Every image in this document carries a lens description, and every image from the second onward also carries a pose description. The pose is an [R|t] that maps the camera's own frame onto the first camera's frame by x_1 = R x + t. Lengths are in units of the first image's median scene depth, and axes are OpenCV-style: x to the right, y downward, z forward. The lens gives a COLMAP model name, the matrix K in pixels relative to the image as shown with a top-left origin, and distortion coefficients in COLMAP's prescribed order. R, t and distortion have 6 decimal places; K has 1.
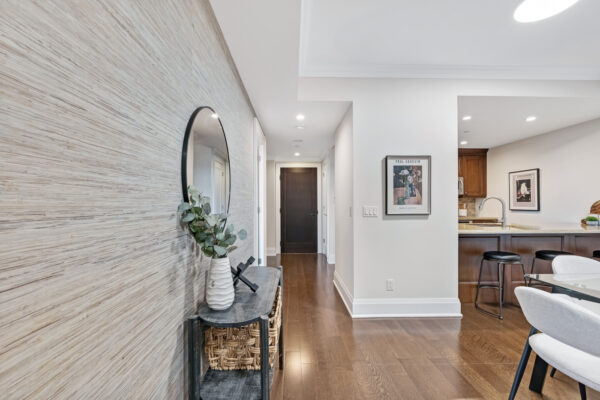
lens RADIAL K [[251.0, 0, 305.0], [0, 251.0, 202.1], [0, 0, 1]] dist [-0.005140, 0.000021]
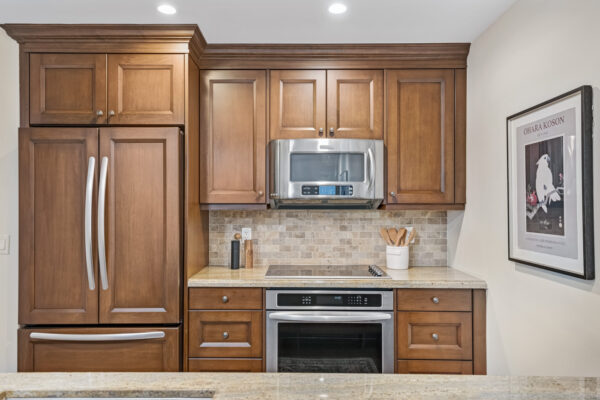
lens RADIAL K [[432.7, 0, 291.3], [0, 432.7, 201.3], [0, 0, 1]] dist [0.025267, -0.006276]
pose [[0.999090, 0.004067, -0.042450, 0.669907], [-0.004347, 0.999969, -0.006499, -0.028780], [0.042422, 0.006678, 0.999077, 0.587011]]
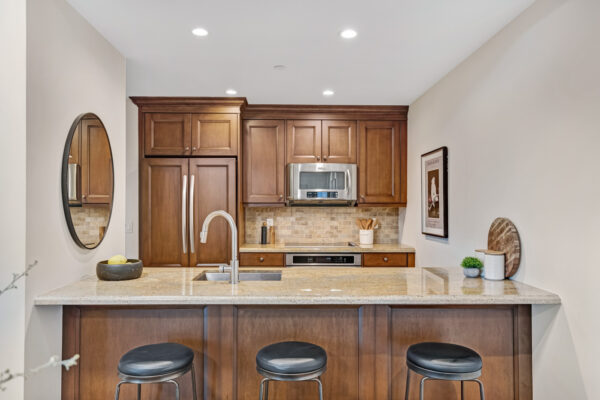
lens RADIAL K [[440.6, 0, 299.6], [0, 440.6, 201.1], [0, 0, 1]] dist [0.011050, 0.011607]
pose [[0.999941, 0.004876, -0.009681, 0.651778], [-0.004969, 0.999941, -0.009651, -0.023445], [0.009633, 0.009698, 0.999907, 0.173308]]
